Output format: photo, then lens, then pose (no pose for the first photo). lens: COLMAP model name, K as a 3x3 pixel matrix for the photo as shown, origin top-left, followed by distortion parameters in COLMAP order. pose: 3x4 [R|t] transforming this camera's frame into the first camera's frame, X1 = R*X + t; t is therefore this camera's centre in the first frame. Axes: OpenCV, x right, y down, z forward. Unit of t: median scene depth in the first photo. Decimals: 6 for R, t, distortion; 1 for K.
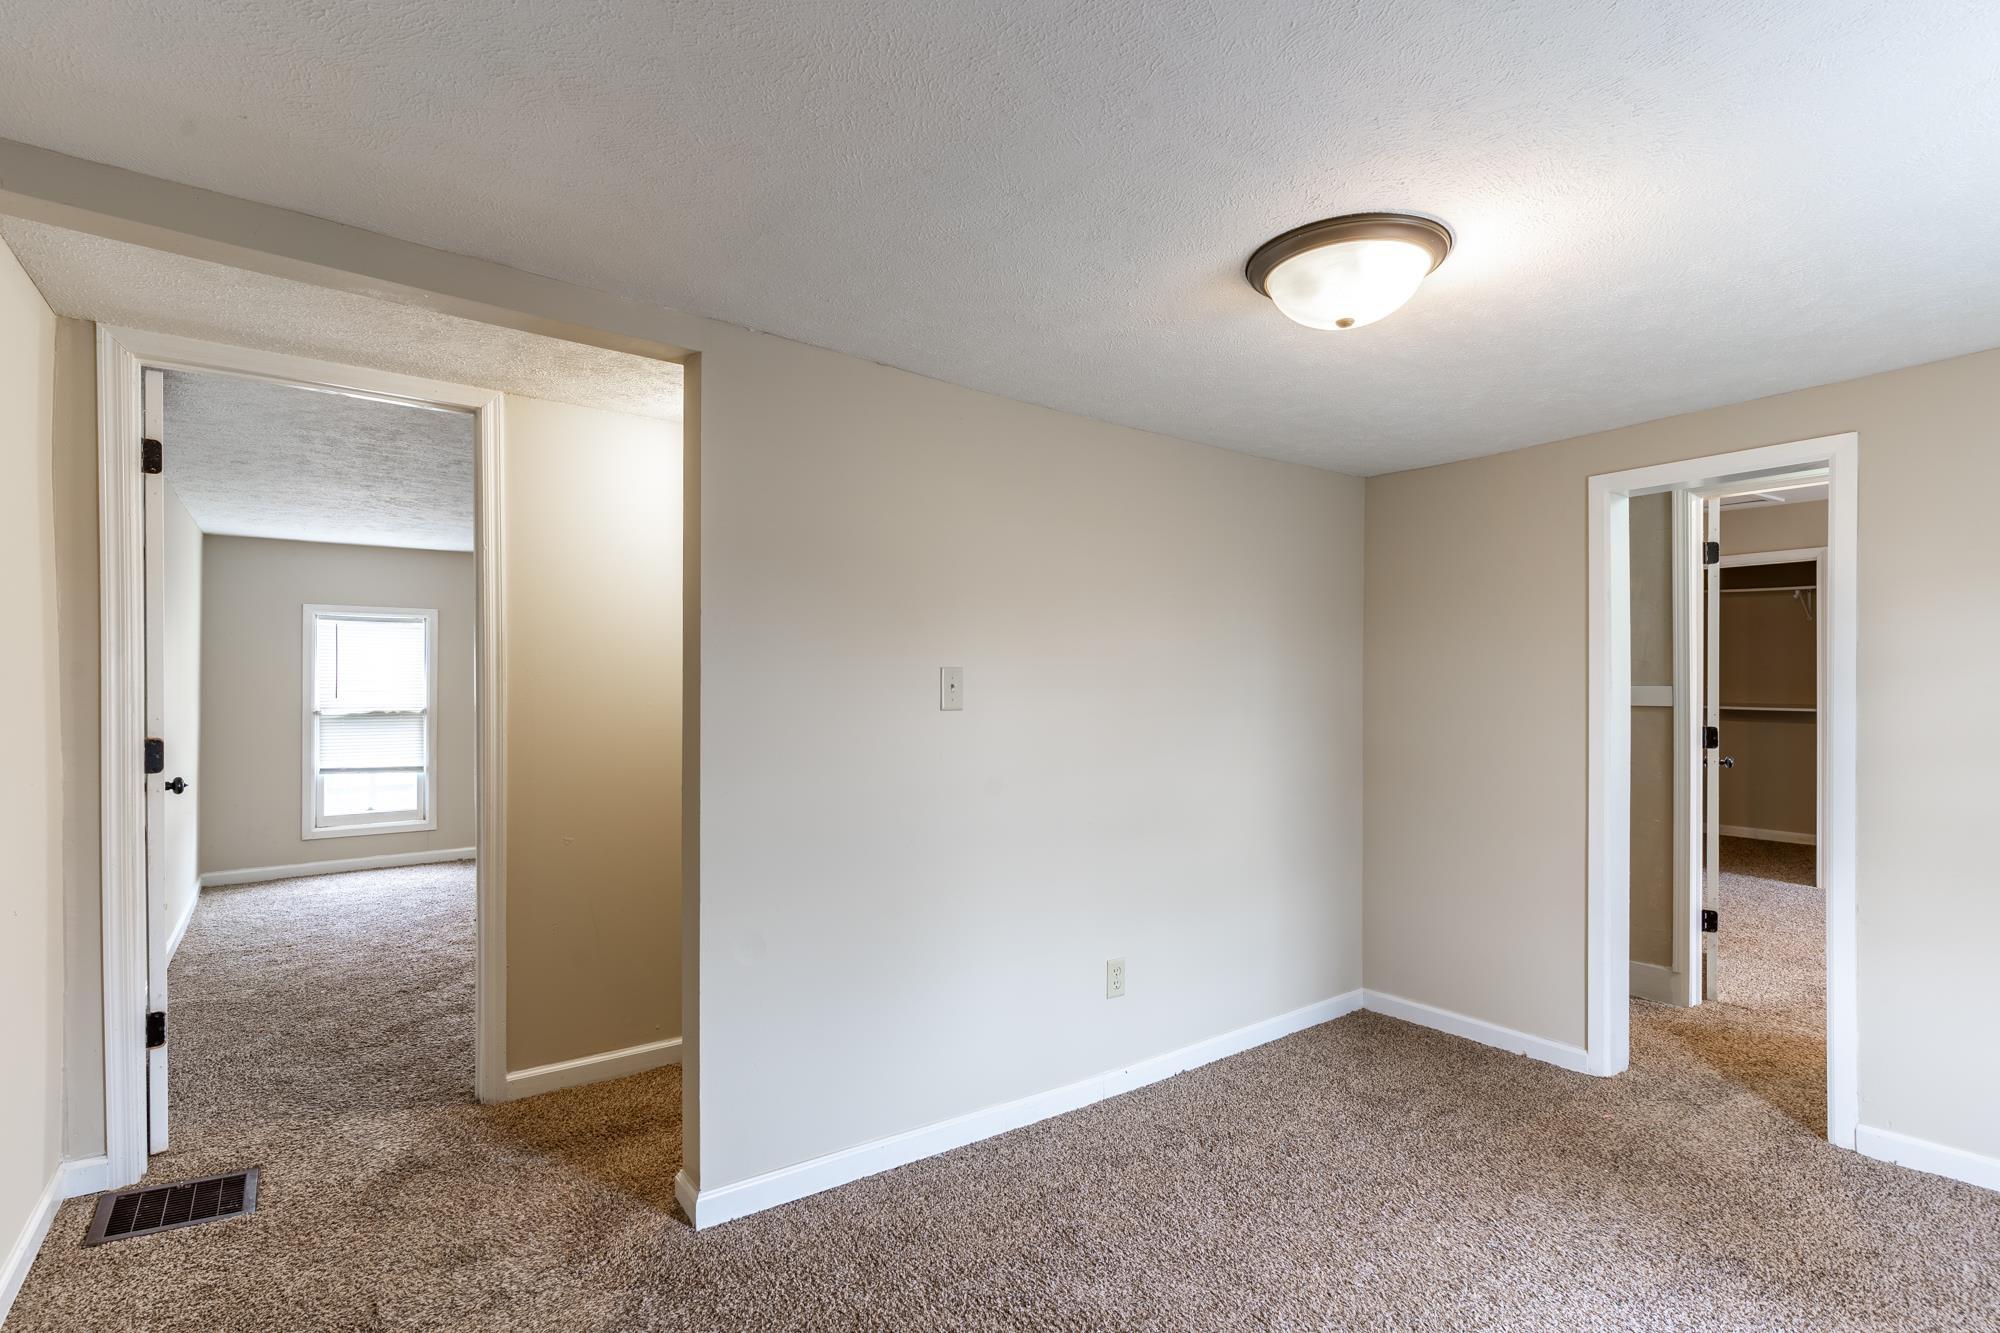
lens RADIAL K [[965.8, 0, 991.9], [0, 965.8, 676.6], [0, 0, 1]] dist [0.003893, -0.001652]
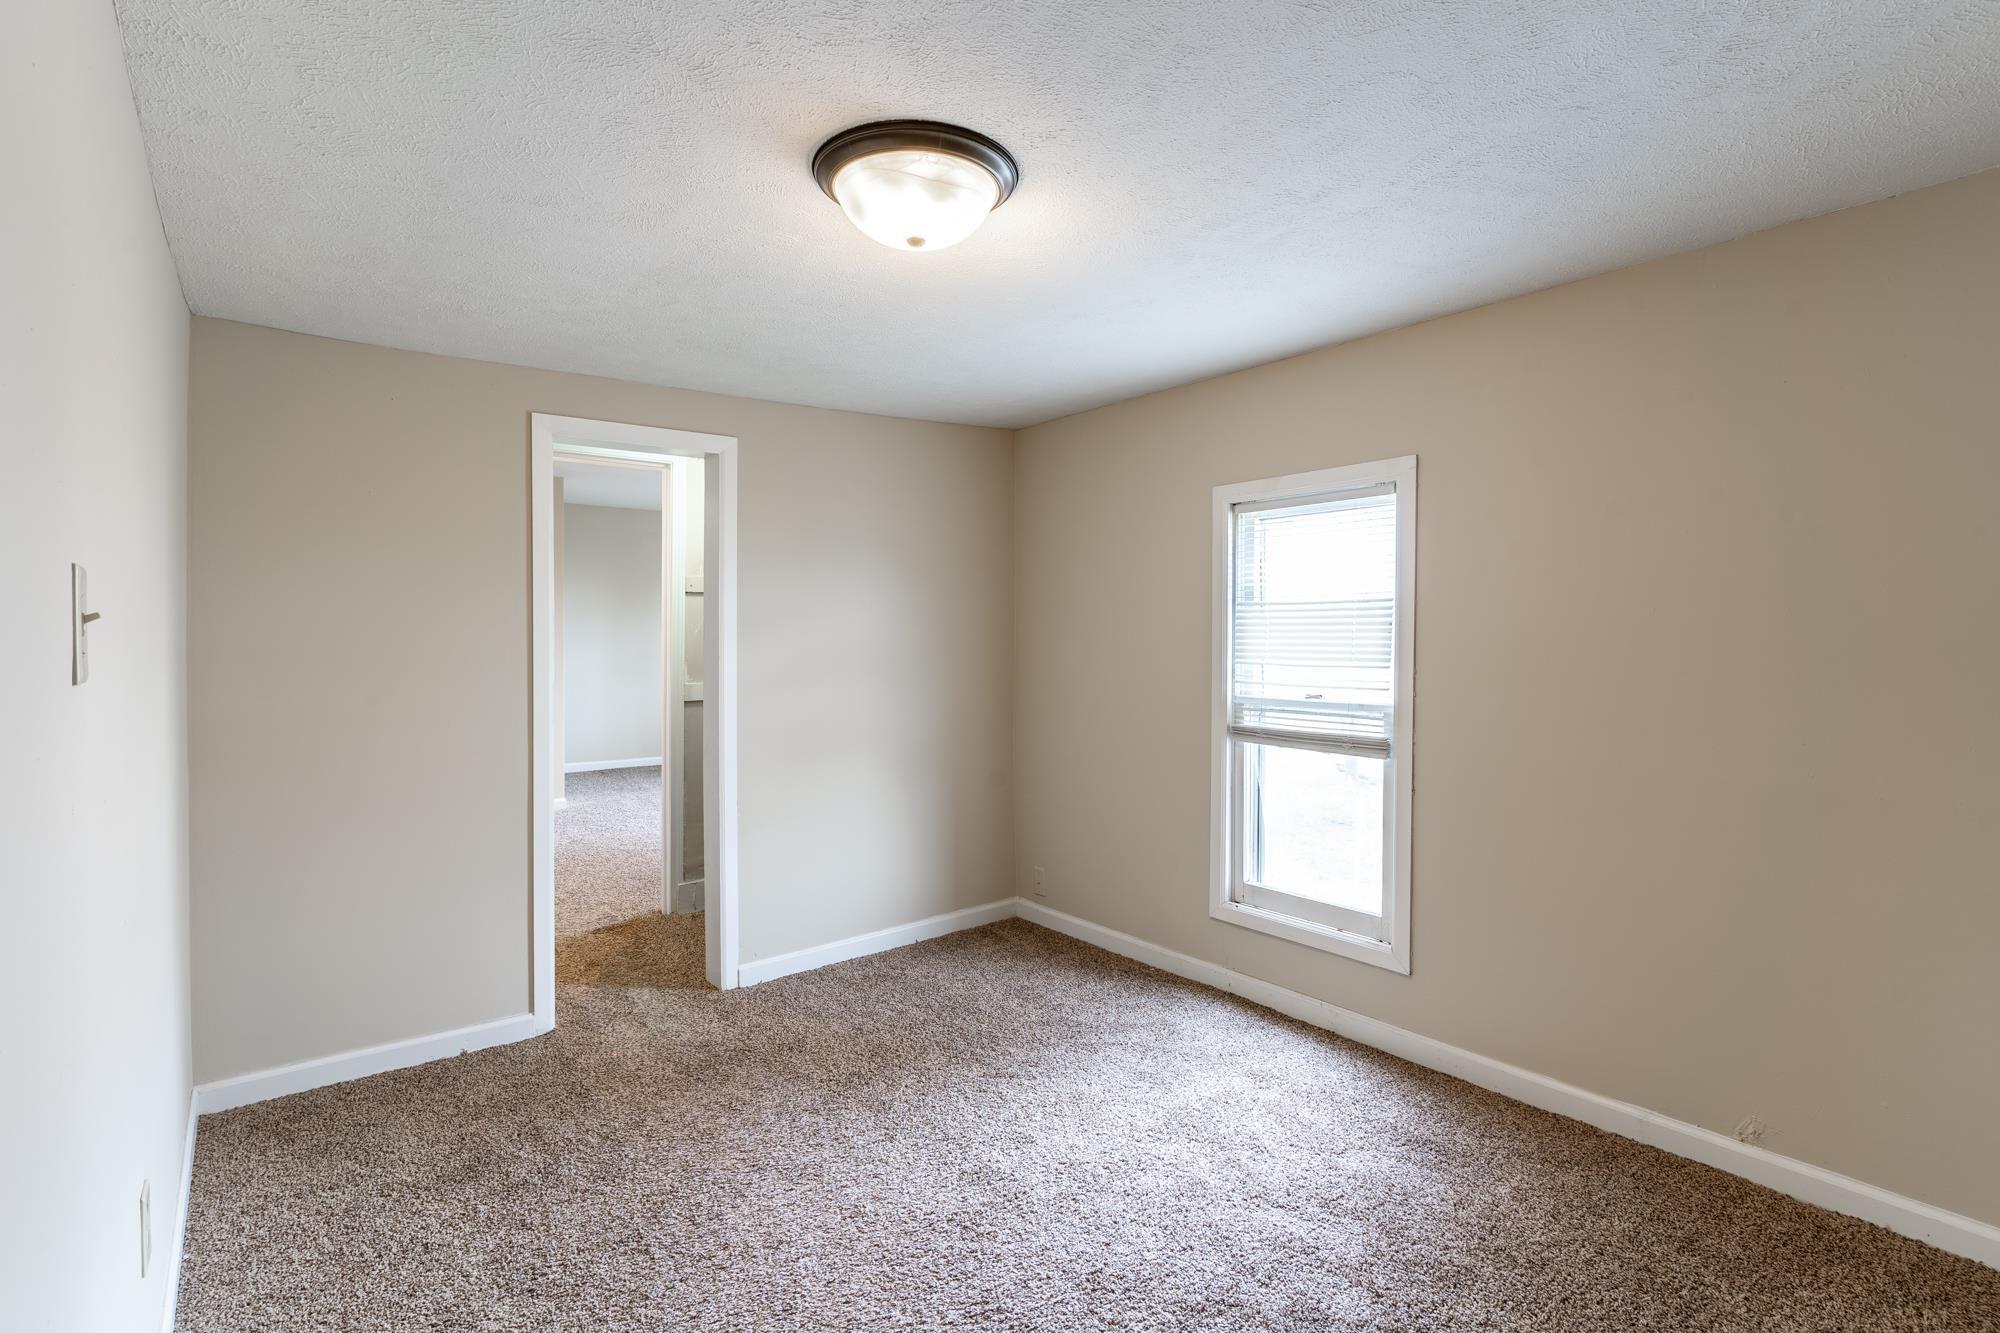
lens RADIAL K [[965.8, 0, 996.2], [0, 965.8, 653.5], [0, 0, 1]] dist [0.003893, -0.001652]
pose [[-0.009524, -0.014651, 0.999847, -0.364753], [-0.003722, 0.999886, 0.014616, 0.016658], [-0.999948, -0.003582, -0.009578, 0.591535]]
